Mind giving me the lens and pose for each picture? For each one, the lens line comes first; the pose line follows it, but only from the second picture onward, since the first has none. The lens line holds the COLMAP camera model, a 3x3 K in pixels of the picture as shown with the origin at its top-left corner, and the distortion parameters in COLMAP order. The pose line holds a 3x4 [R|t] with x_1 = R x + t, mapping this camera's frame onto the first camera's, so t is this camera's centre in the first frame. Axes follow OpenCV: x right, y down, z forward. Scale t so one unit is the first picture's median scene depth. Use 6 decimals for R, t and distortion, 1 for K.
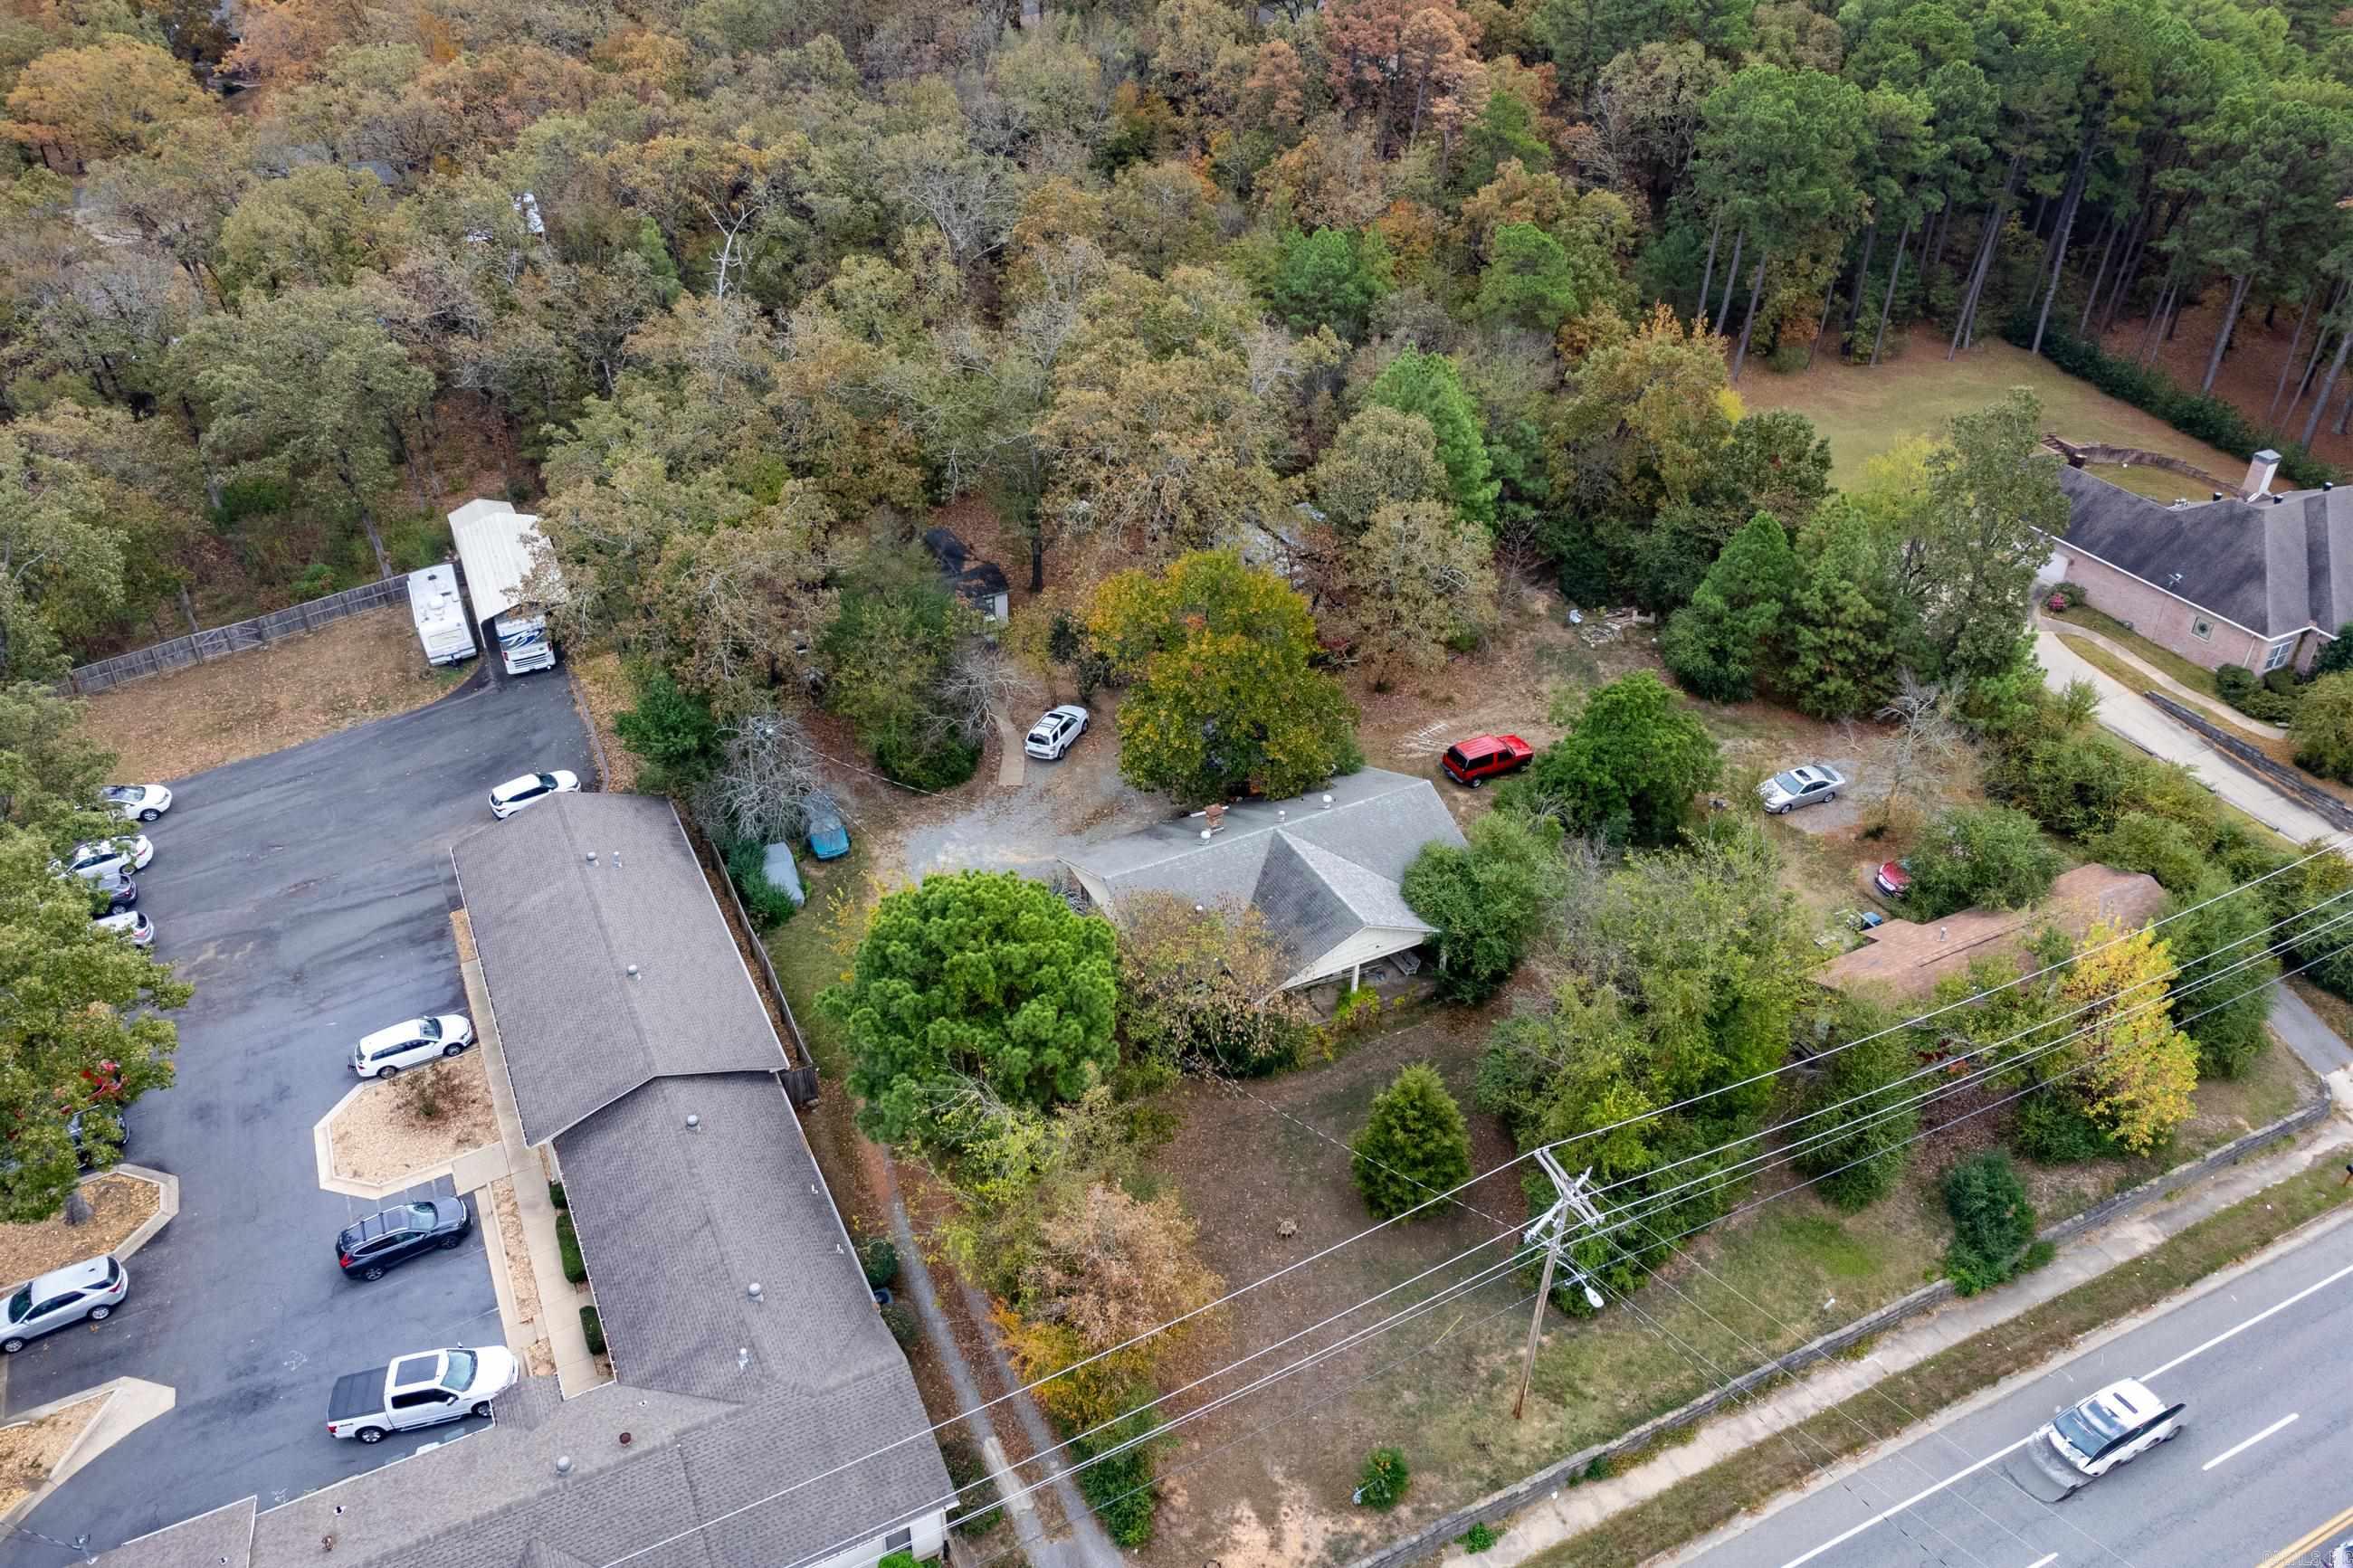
lens RADIAL K [[1728.6, 0, 1171.0], [0, 1728.6, 728.6], [0, 0, 1]] dist [-0.005434, 0.040519]
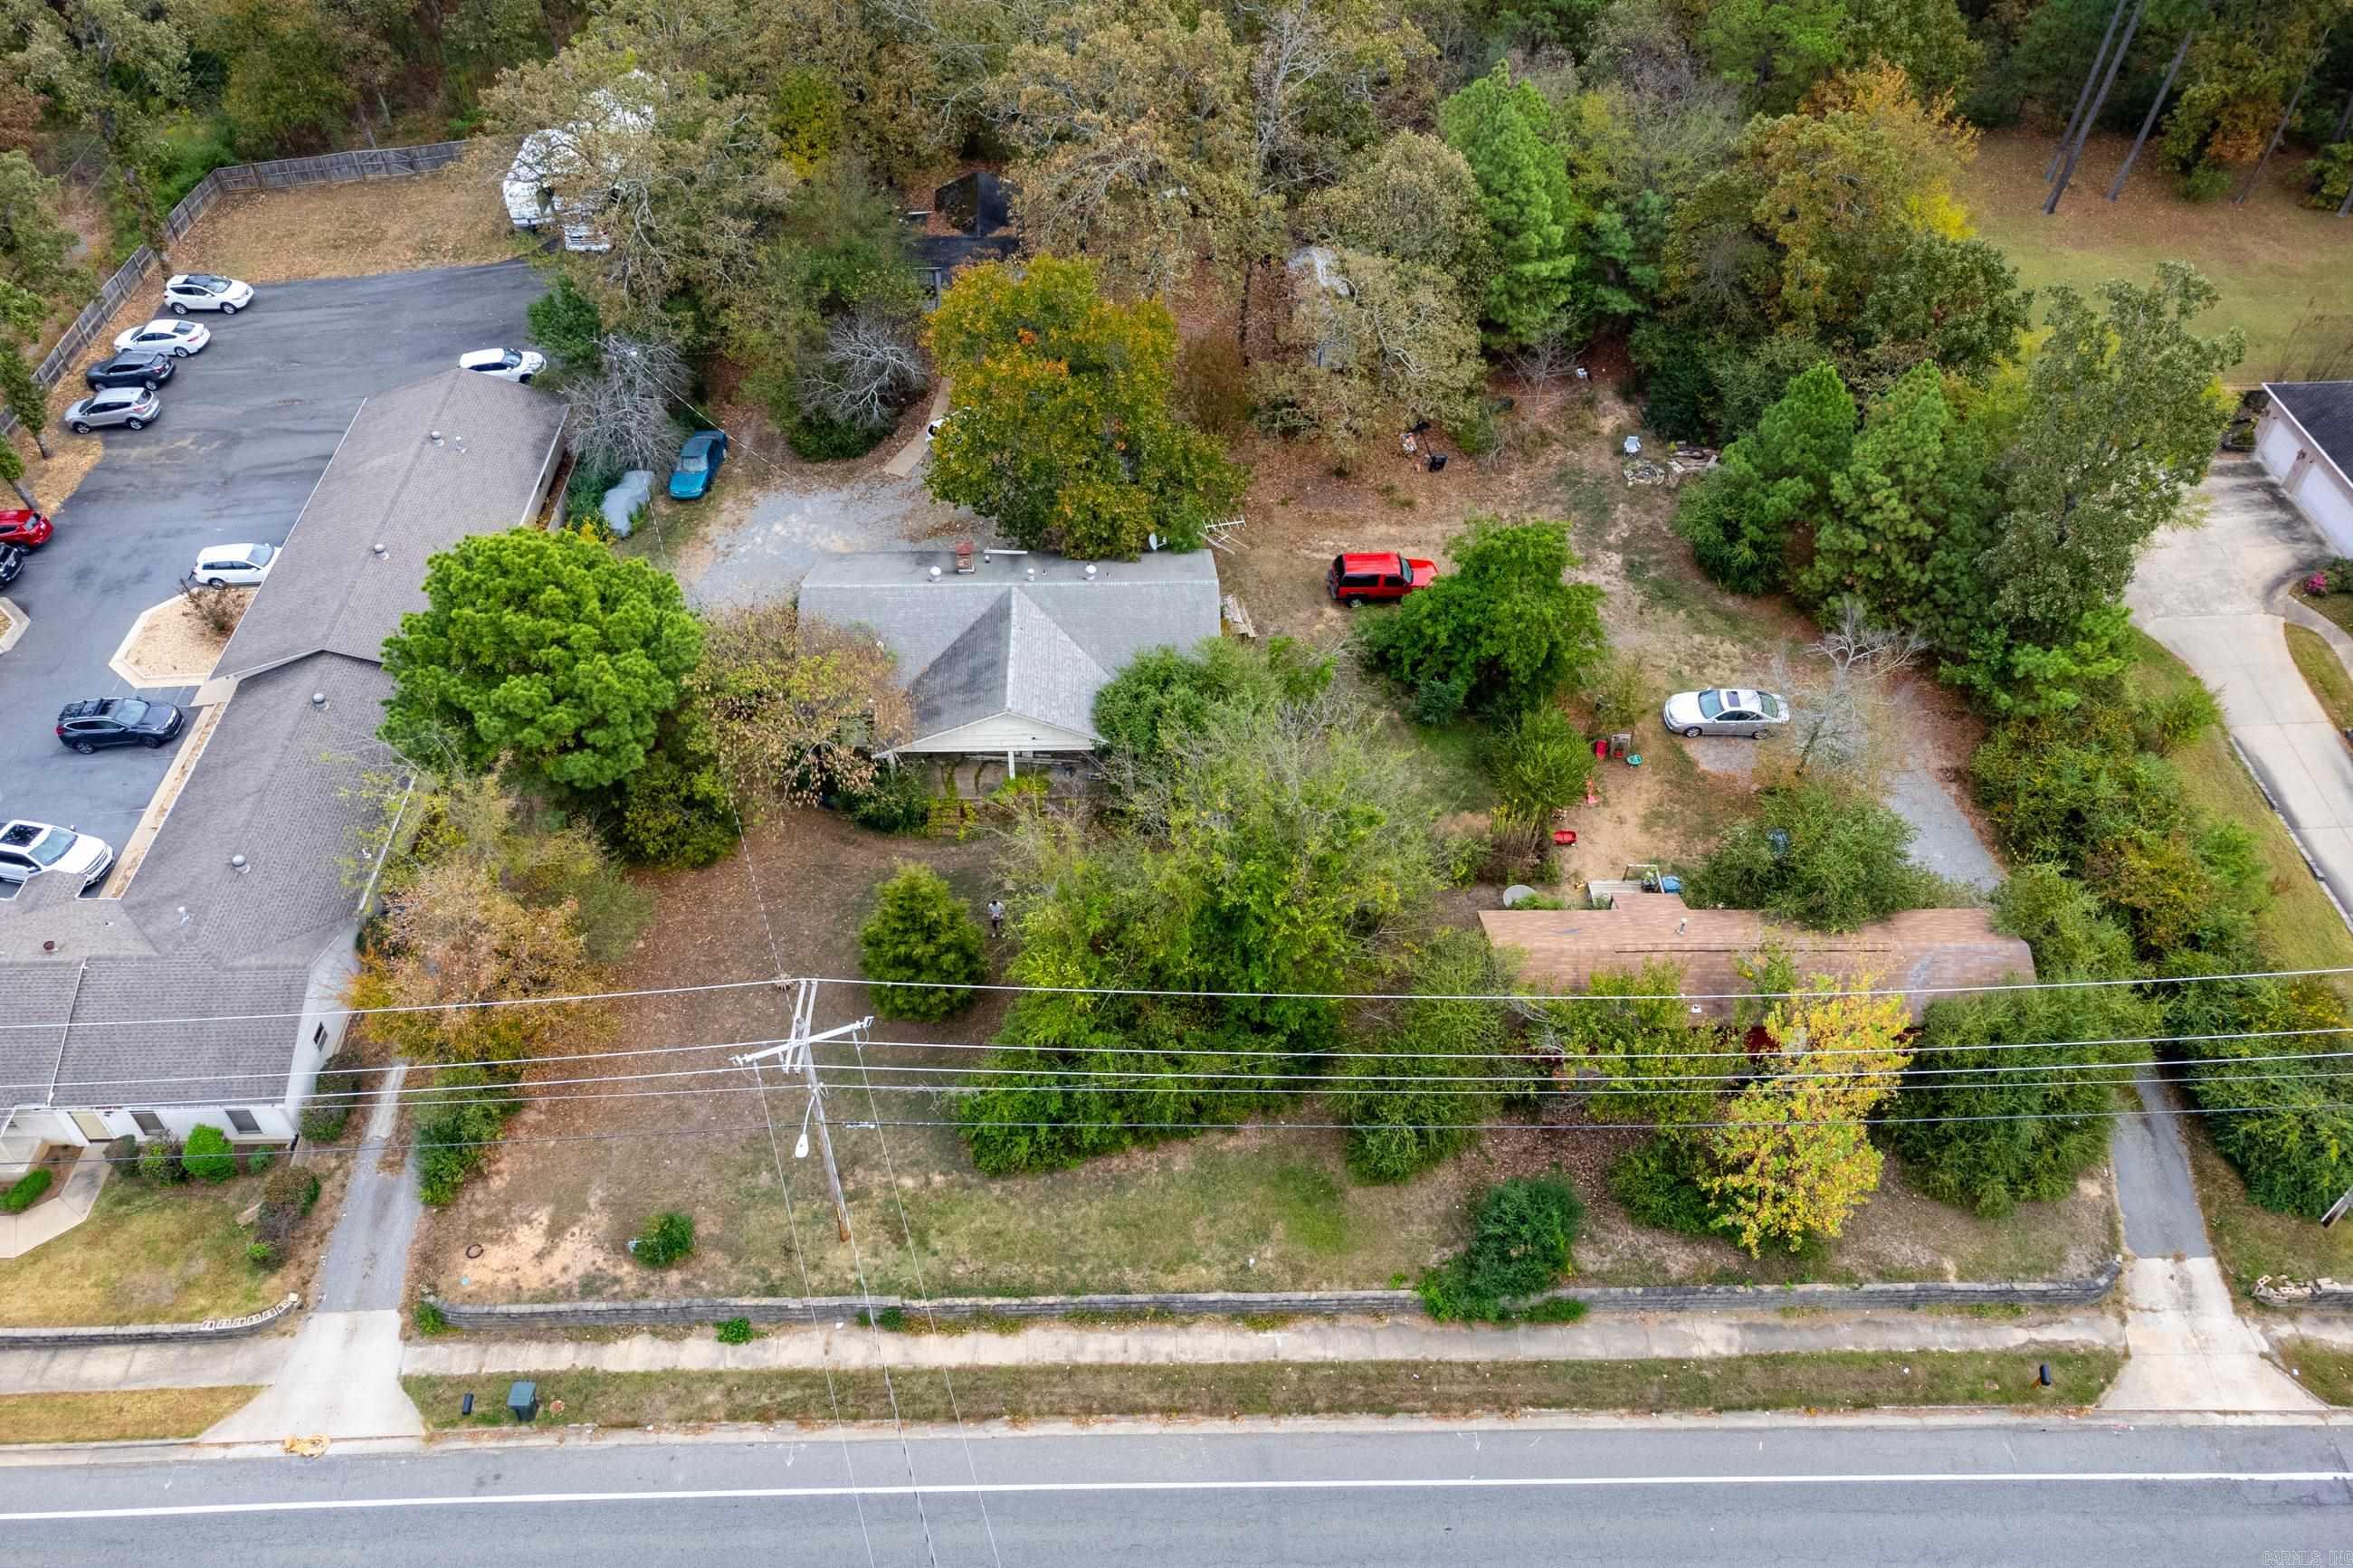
lens RADIAL K [[1753.3, 0, 1176.5], [0, 1753.3, 784.0], [0, 0, 1]] dist [-0.000061, 0.030852]
pose [[0.905427, 0.296974, -0.303330, 0.477348], [-0.229654, 0.943634, 0.238355, -0.086734], [0.357018, -0.146152, 0.922593, 0.179947]]
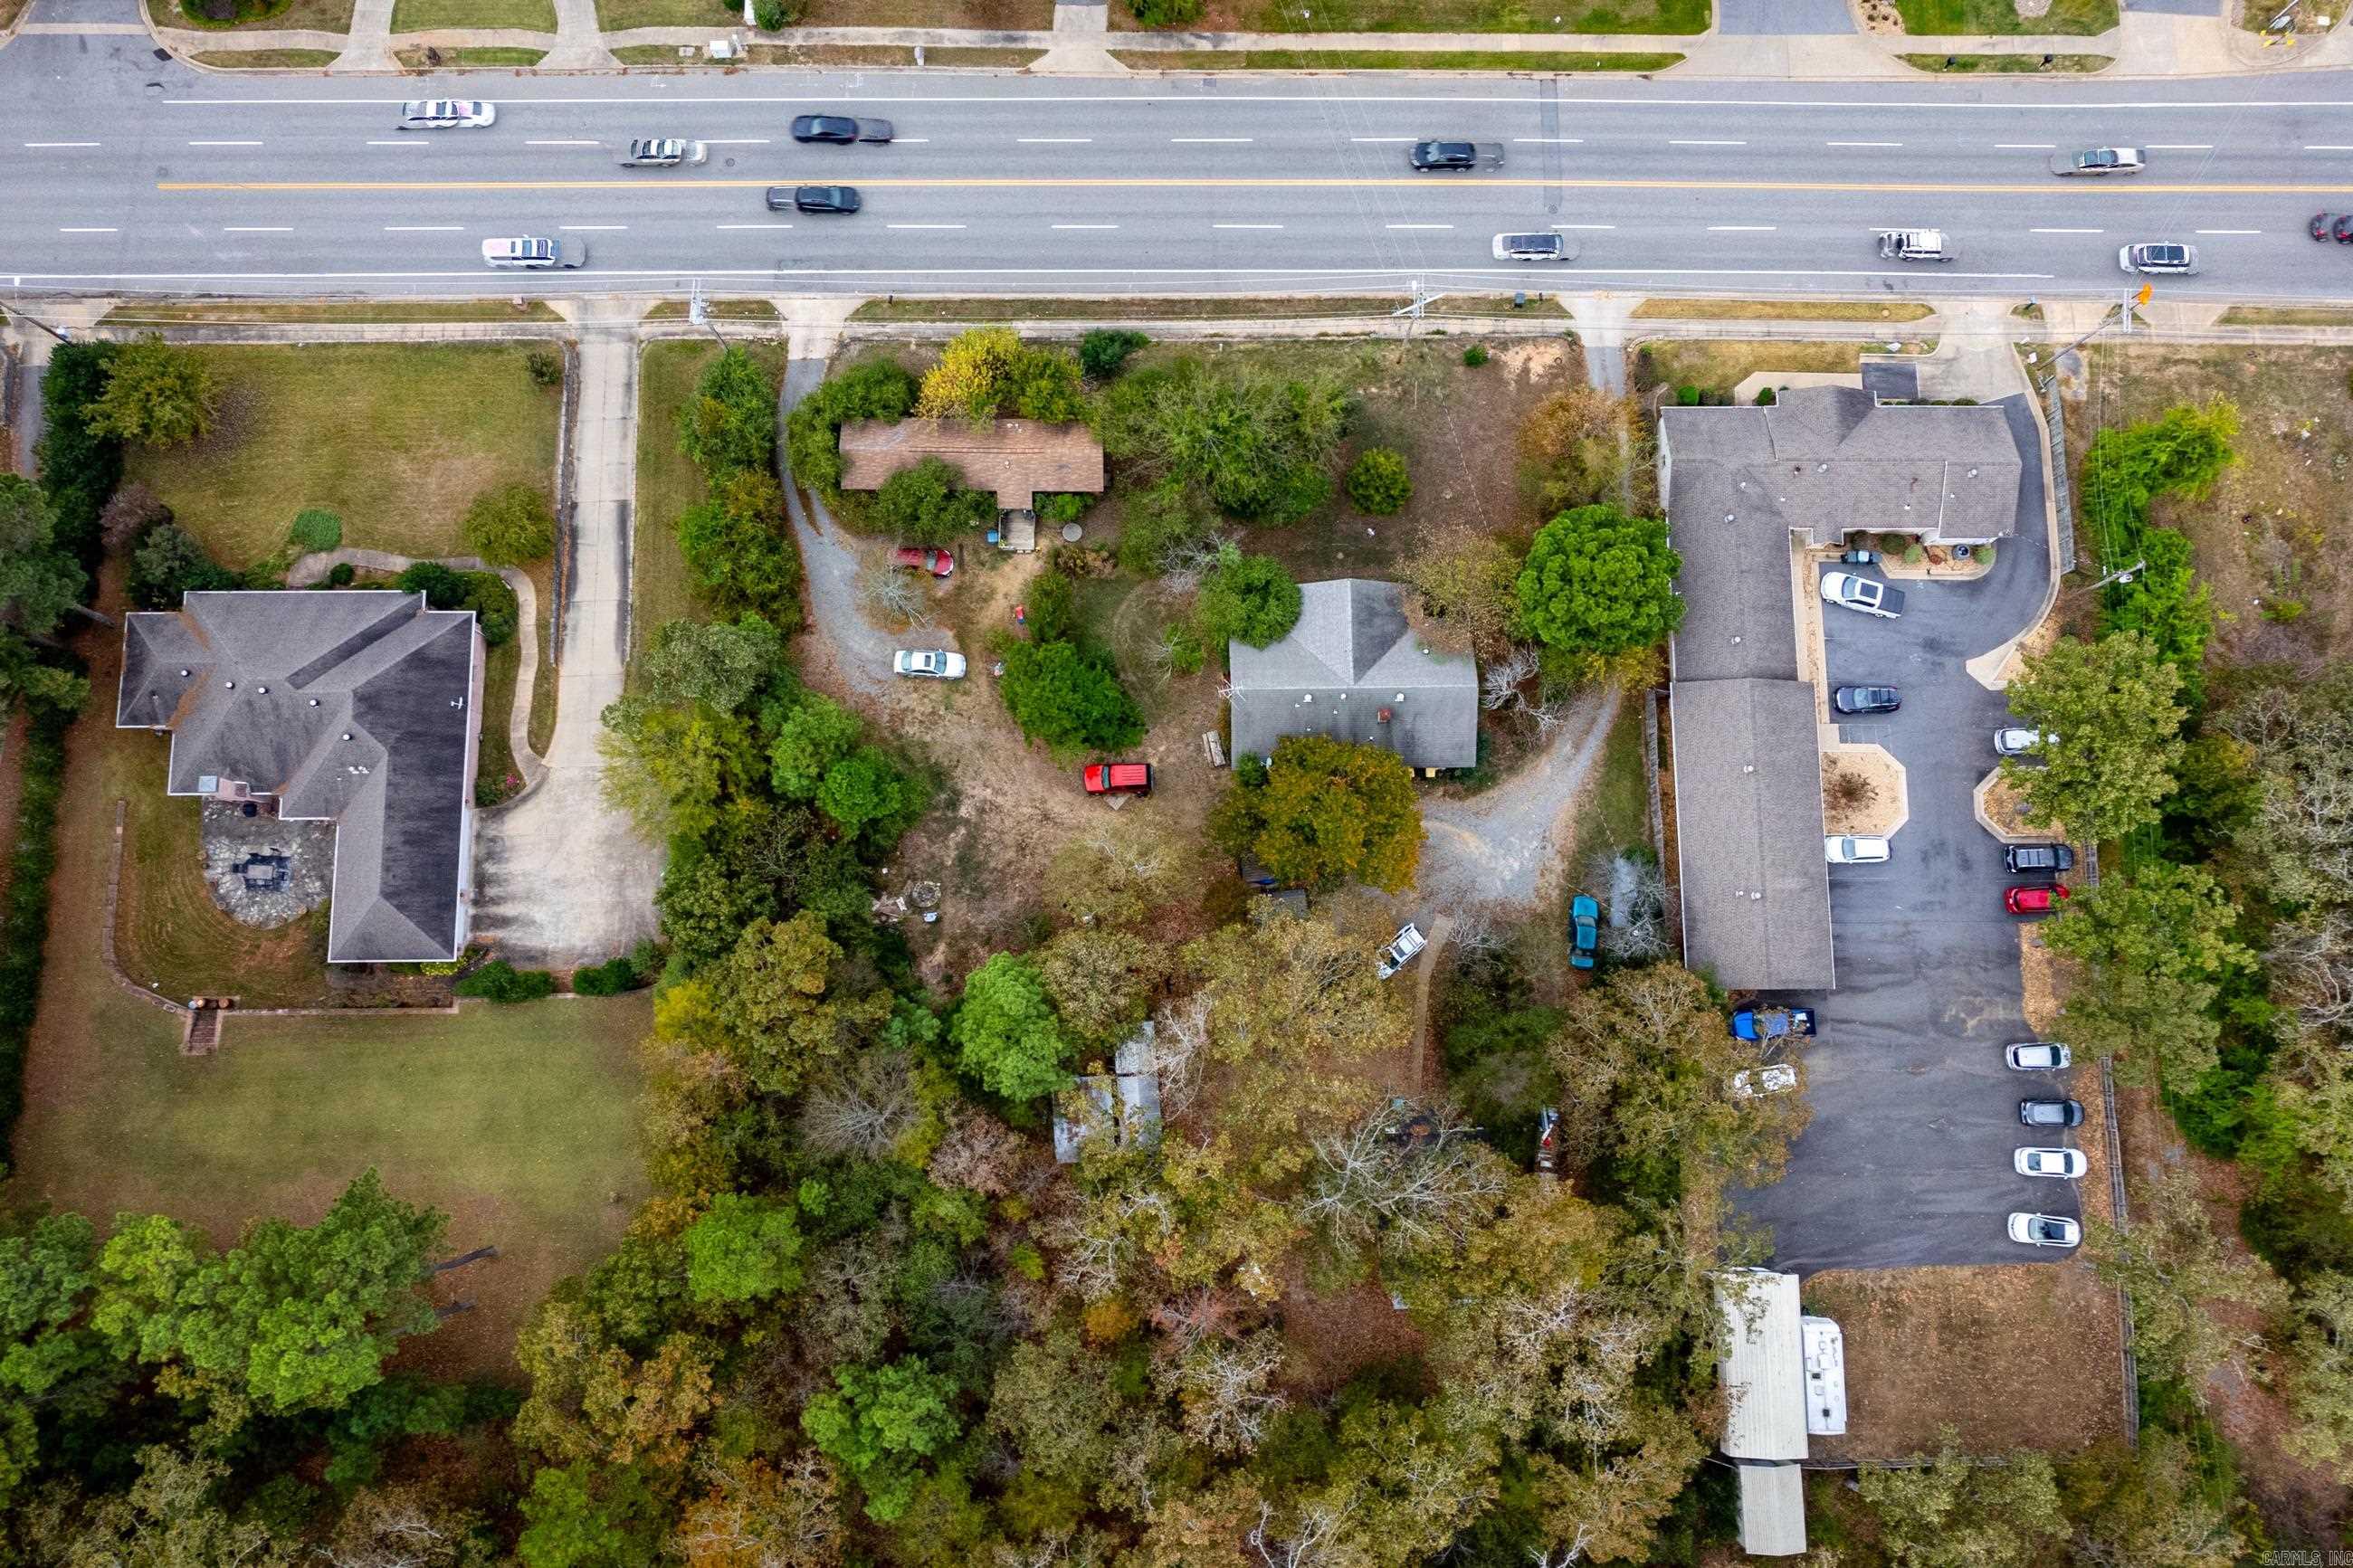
lens RADIAL K [[1753.3, 0, 1176.5], [0, 1753.3, 784.0], [0, 0, 1]] dist [-0.000061, 0.030852]
pose [[-0.898335, -0.438040, 0.033383, 0.119775], [0.209266, -0.359872, 0.909231, -1.503552], [-0.386266, 0.823780, 0.414952, 0.522500]]
